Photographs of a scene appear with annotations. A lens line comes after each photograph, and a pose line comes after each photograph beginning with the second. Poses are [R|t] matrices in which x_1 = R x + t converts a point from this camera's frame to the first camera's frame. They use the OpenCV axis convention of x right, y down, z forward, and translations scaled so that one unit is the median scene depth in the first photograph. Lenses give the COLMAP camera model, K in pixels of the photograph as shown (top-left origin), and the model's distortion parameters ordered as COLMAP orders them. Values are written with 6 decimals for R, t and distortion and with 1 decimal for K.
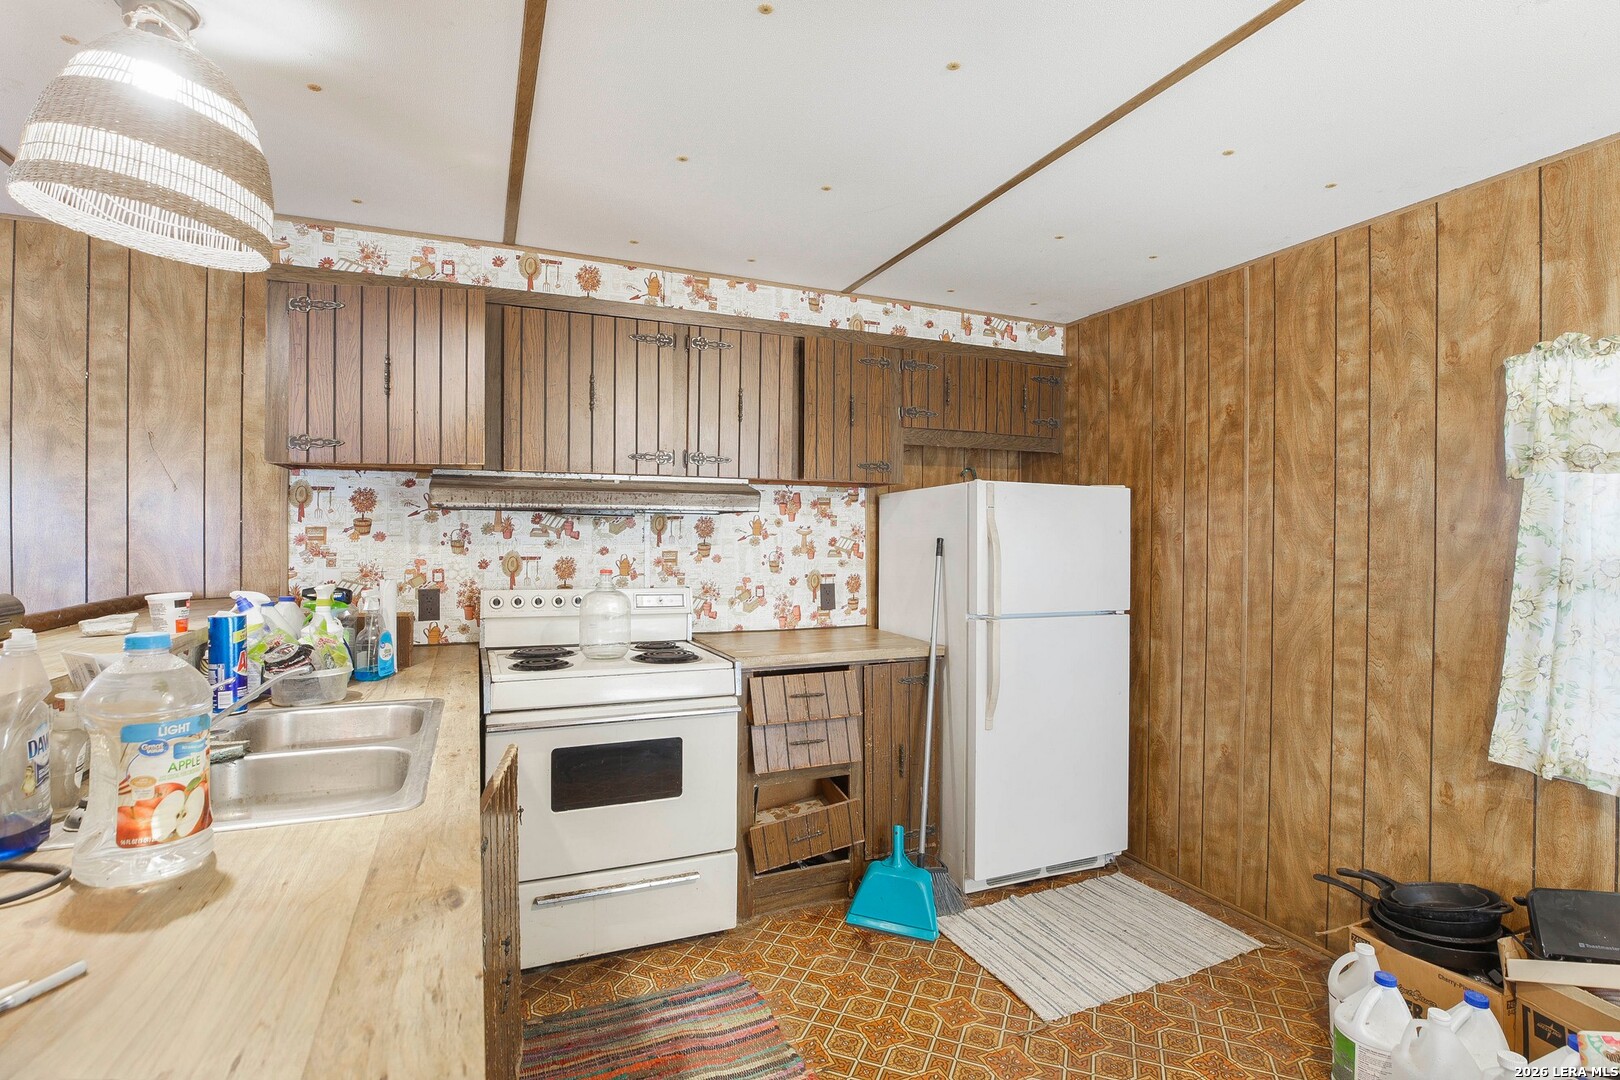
lens RADIAL K [[758.3, 0, 809.8], [0, 758.3, 533.6], [0, 0, 1]] dist [-0.048041, 0.014310]
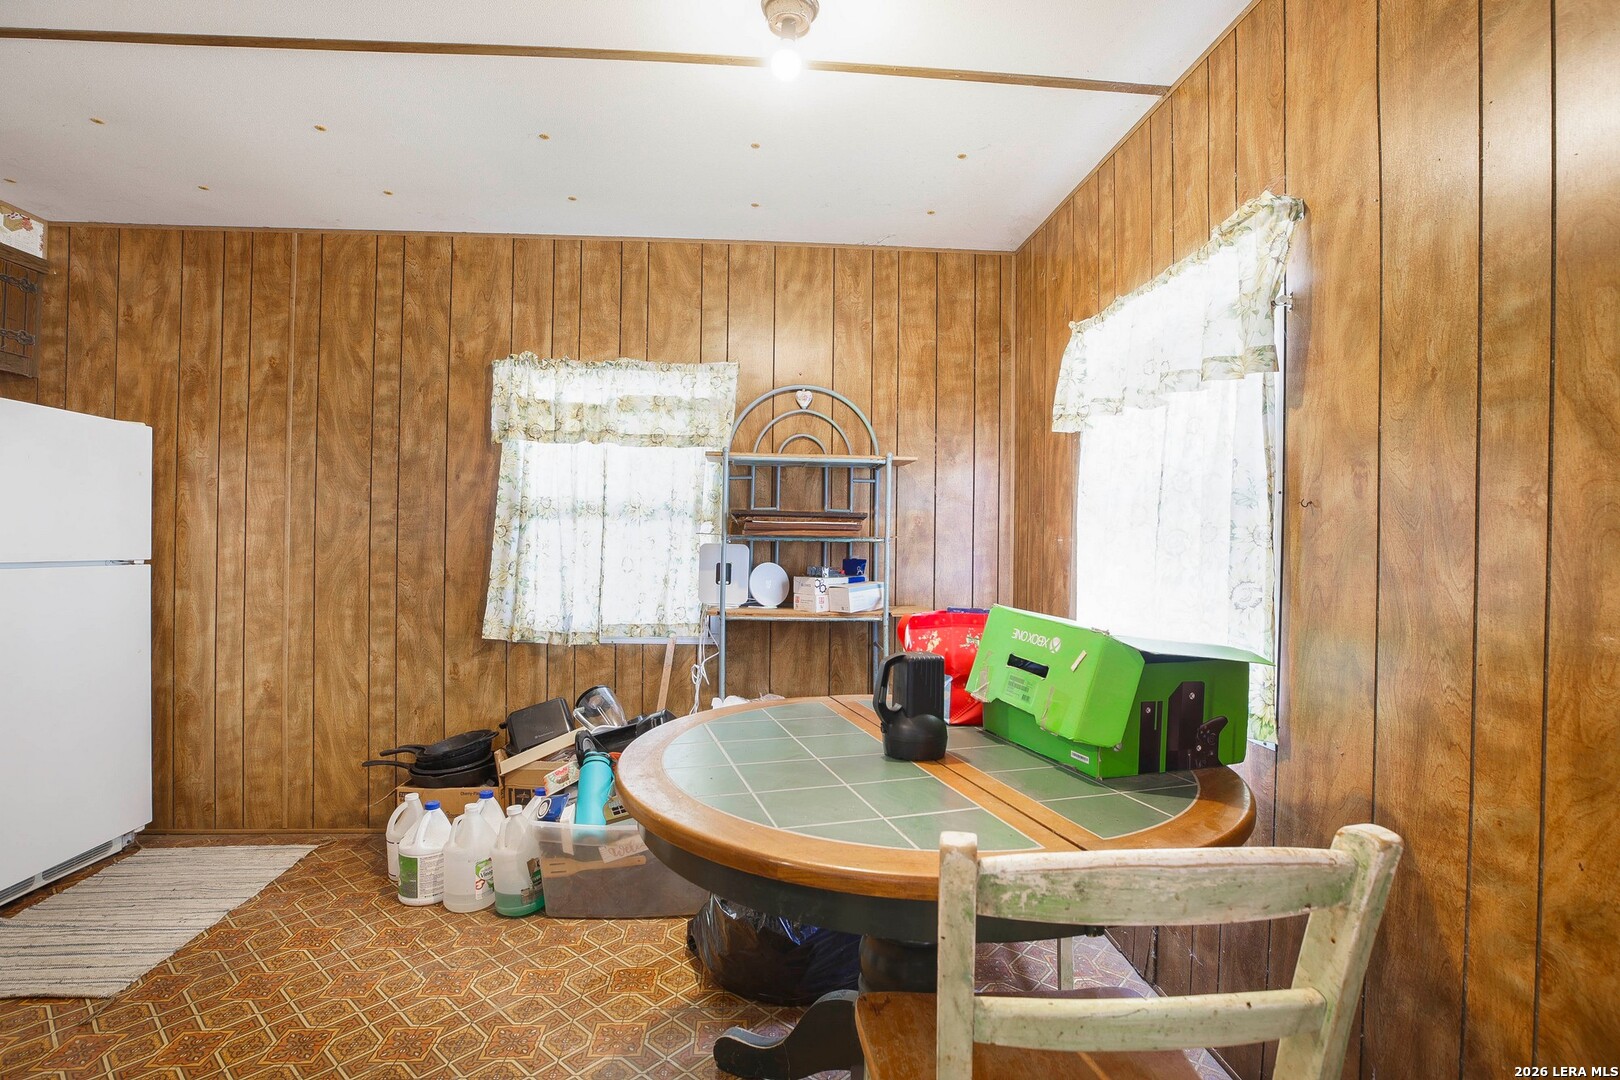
lens RADIAL K [[758.3, 0, 809.8], [0, 758.3, 533.6], [0, 0, 1]] dist [-0.048041, 0.014310]
pose [[0.324566, 0.002449, 0.945860, -0.242757], [-0.007505, 0.999972, -0.000013, 0.095426], [-0.945833, -0.007095, 0.324575, -0.076503]]
